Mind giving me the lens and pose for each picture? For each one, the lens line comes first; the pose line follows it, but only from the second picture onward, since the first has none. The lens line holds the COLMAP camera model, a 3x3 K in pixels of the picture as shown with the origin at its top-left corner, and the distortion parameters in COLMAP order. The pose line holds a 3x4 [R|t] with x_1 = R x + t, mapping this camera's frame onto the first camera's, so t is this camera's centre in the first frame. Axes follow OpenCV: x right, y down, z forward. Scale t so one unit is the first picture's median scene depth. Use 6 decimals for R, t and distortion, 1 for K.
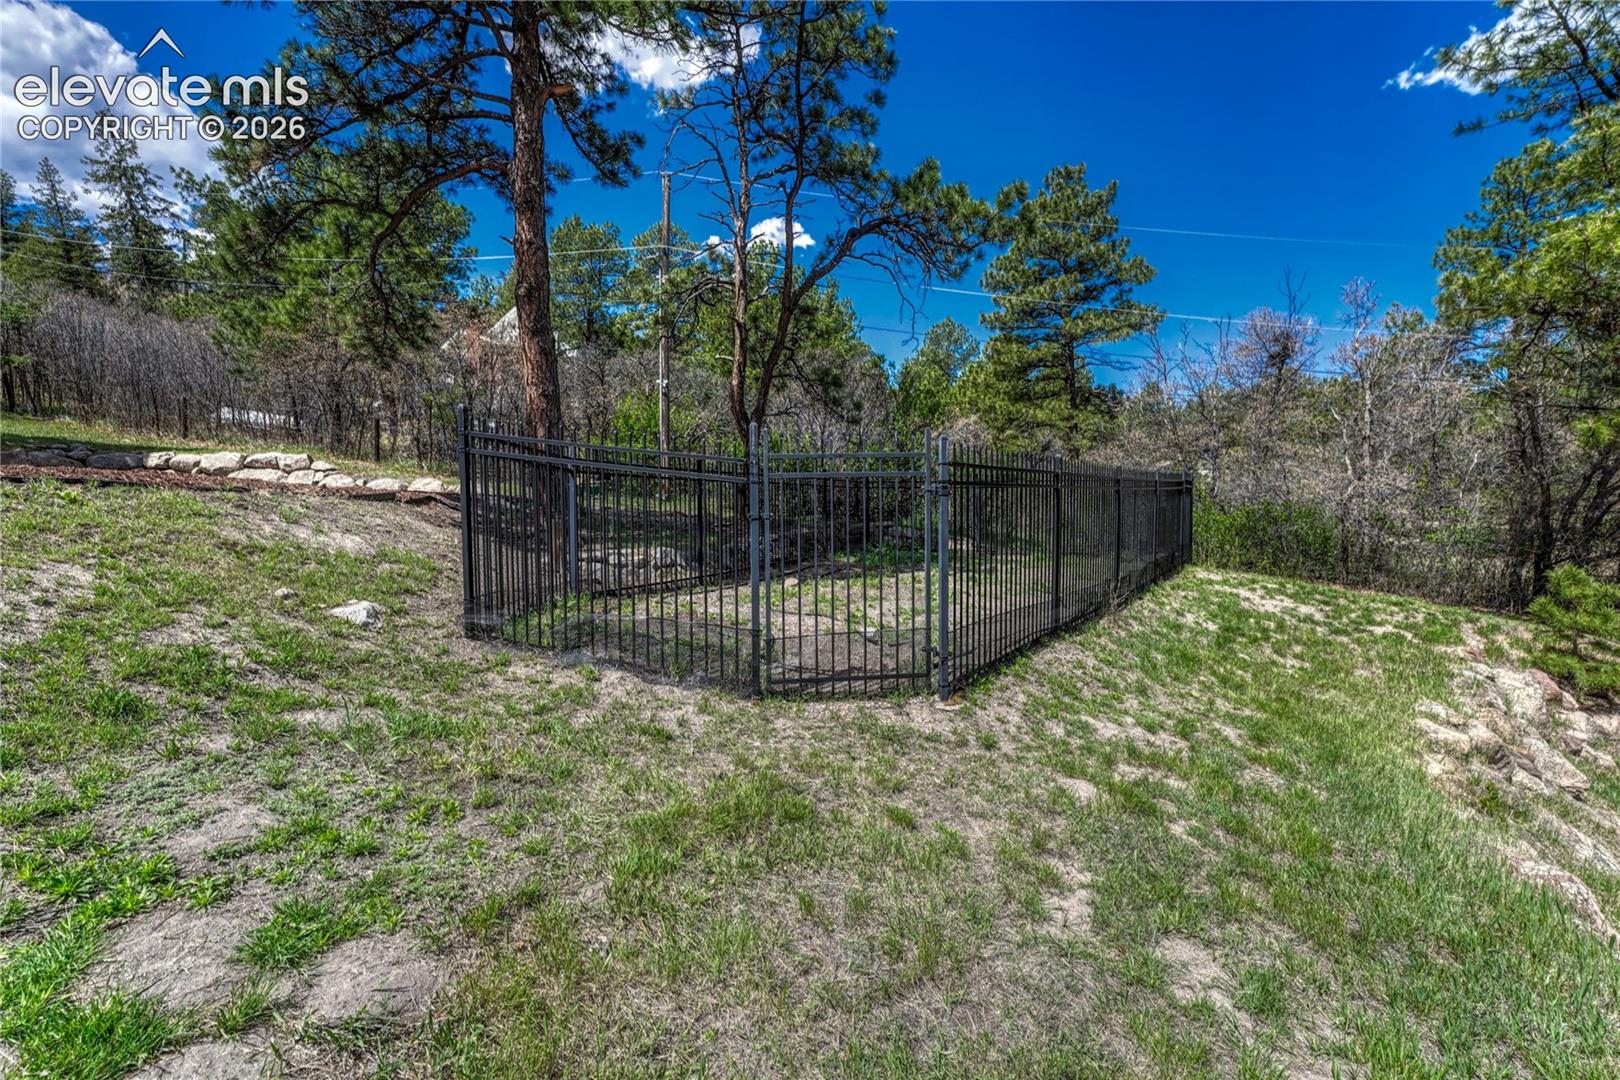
lens RADIAL K [[697.5, 0, 807.5], [0, 697.5, 539.8], [0, 0, 1]] dist [0.000099, 0.000025]
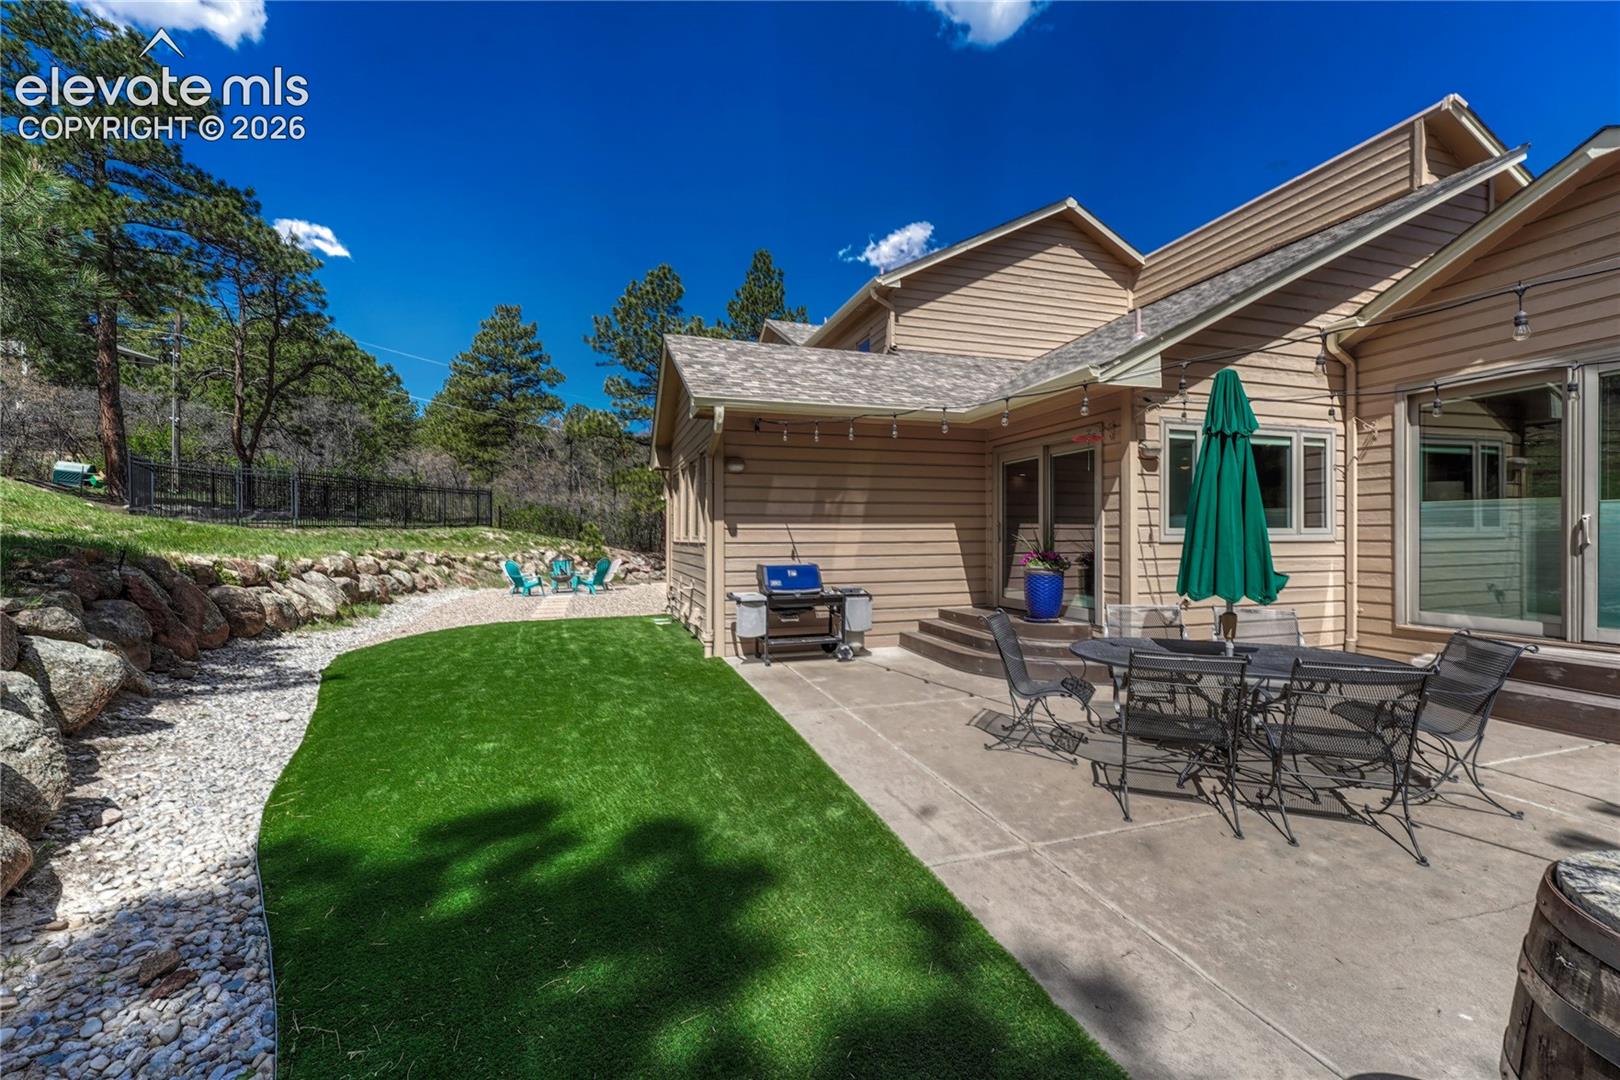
lens RADIAL K [[654.7, 0, 817.1], [0, 654.7, 540.5], [0, 0, 1]] dist [-0.002329, 0.000512]
pose [[0.814111, -0.000399, 0.580709, 0.136202], [0.023399, 0.999210, -0.032118, 0.151304], [-0.580237, 0.039736, 0.813477, -1.207814]]
